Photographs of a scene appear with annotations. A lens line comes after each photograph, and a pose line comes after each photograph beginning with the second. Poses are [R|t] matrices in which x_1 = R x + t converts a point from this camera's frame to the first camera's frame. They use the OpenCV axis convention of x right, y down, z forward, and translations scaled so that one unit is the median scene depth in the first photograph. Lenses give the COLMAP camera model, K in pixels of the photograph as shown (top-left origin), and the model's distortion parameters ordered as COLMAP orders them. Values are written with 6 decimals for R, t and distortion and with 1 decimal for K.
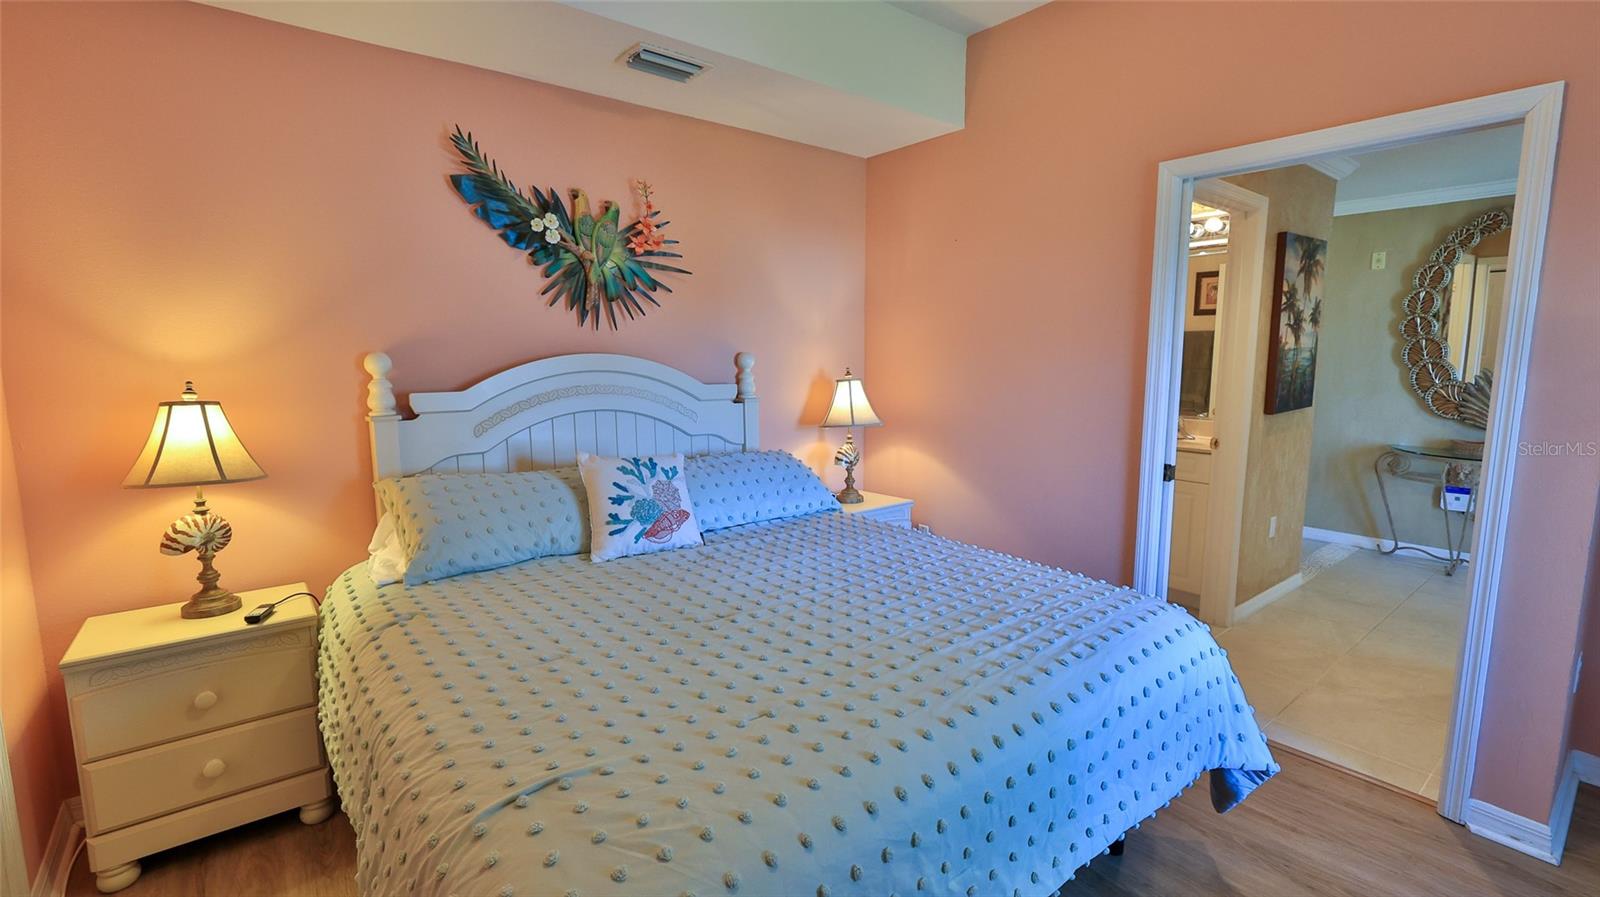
lens RADIAL K [[700.5, 0, 797.0], [0, 700.5, 446.3], [0, 0, 1]] dist [-0.002969, -0.000699]
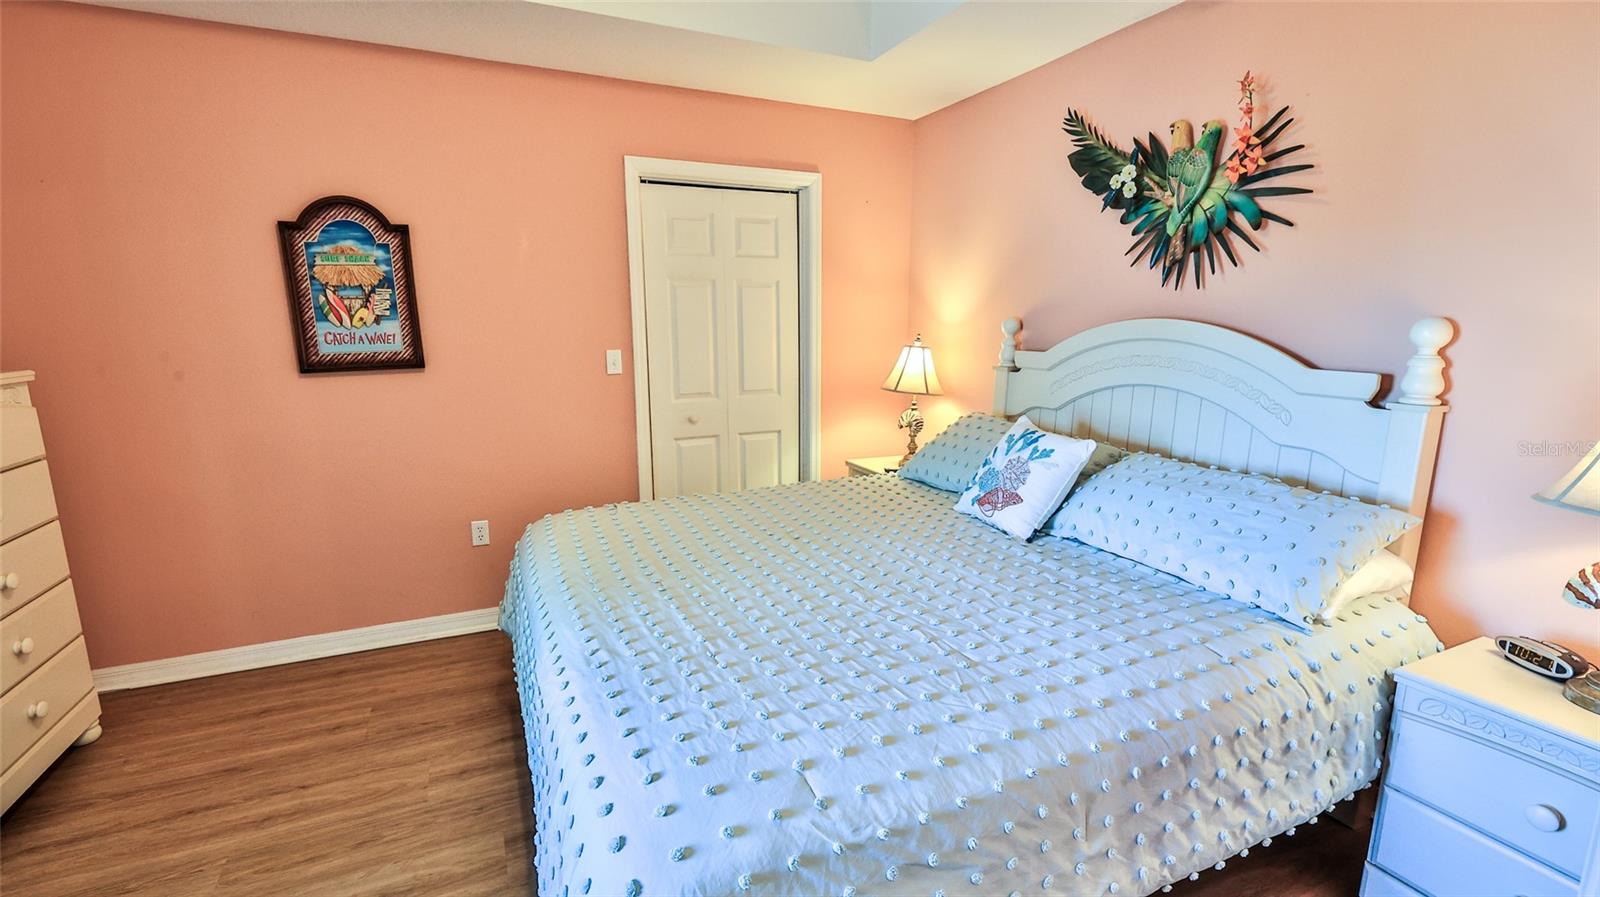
lens RADIAL K [[700.5, 0, 804.7], [0, 700.5, 450.4], [0, 0, 1]] dist [-0.002969, -0.000699]
pose [[-0.223224, 0.184702, -0.957108, 0.736524], [-0.123905, 0.968543, 0.215807, -0.121956], [0.966860, 0.166764, -0.193317, 0.878971]]
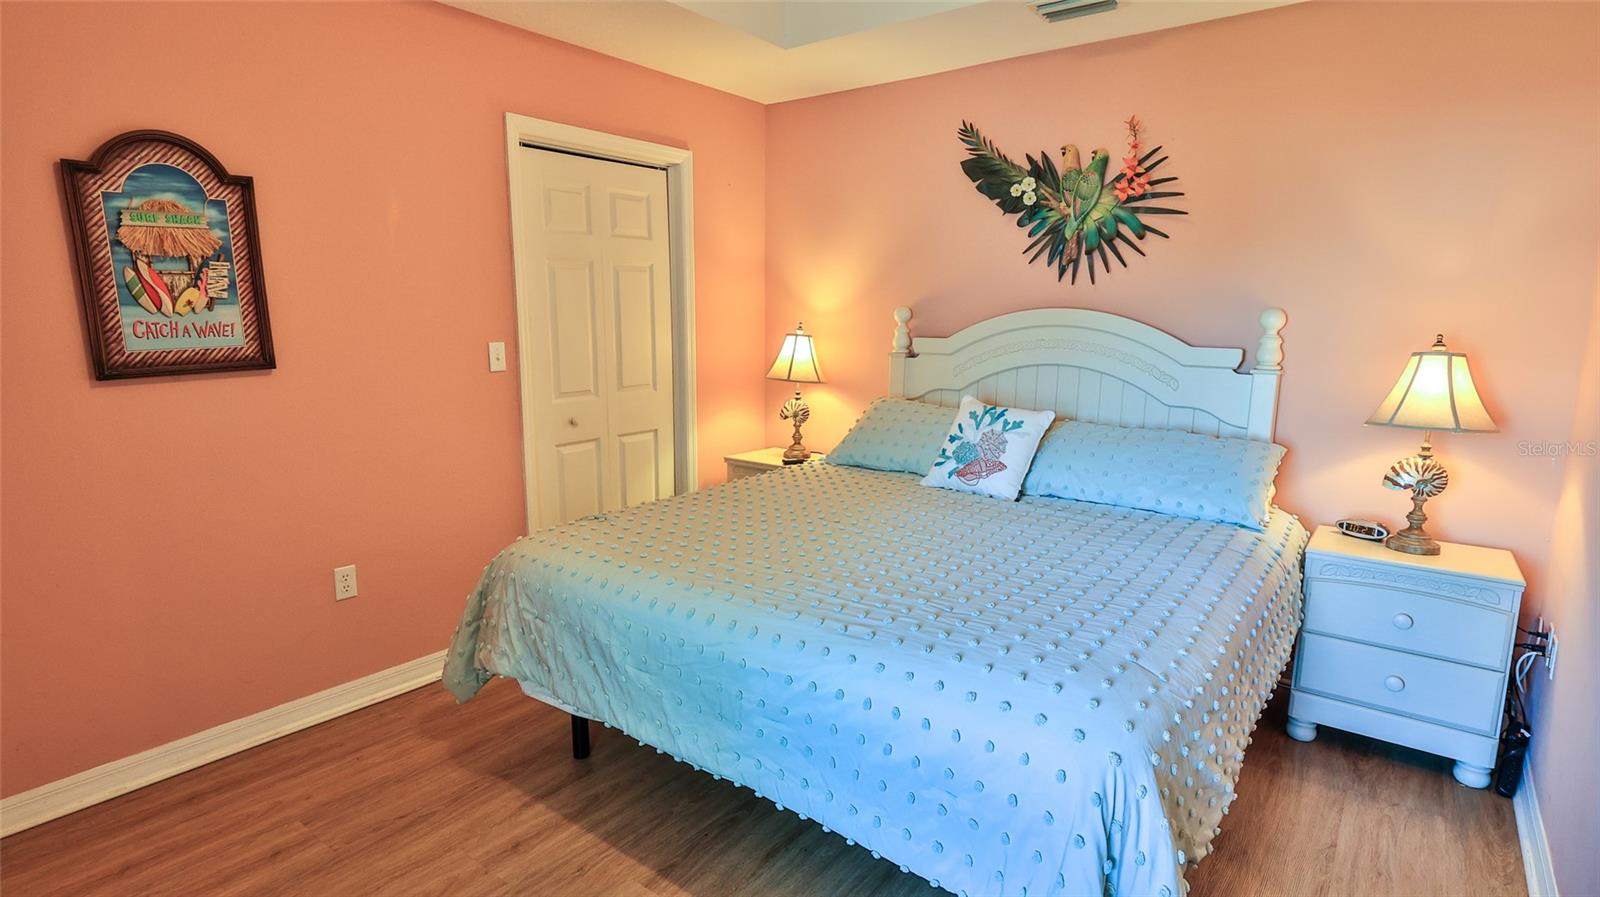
lens RADIAL K [[804.7, 0, 803.2], [0, 804.7, 450.6], [0, 0, 1]] dist [-0.007003, 0.001037]
pose [[0.245181, 0.173632, -0.953802, 0.867494], [-0.131176, 0.980725, 0.144813, -0.056761], [0.960562, 0.089610, 0.263232, 0.400882]]
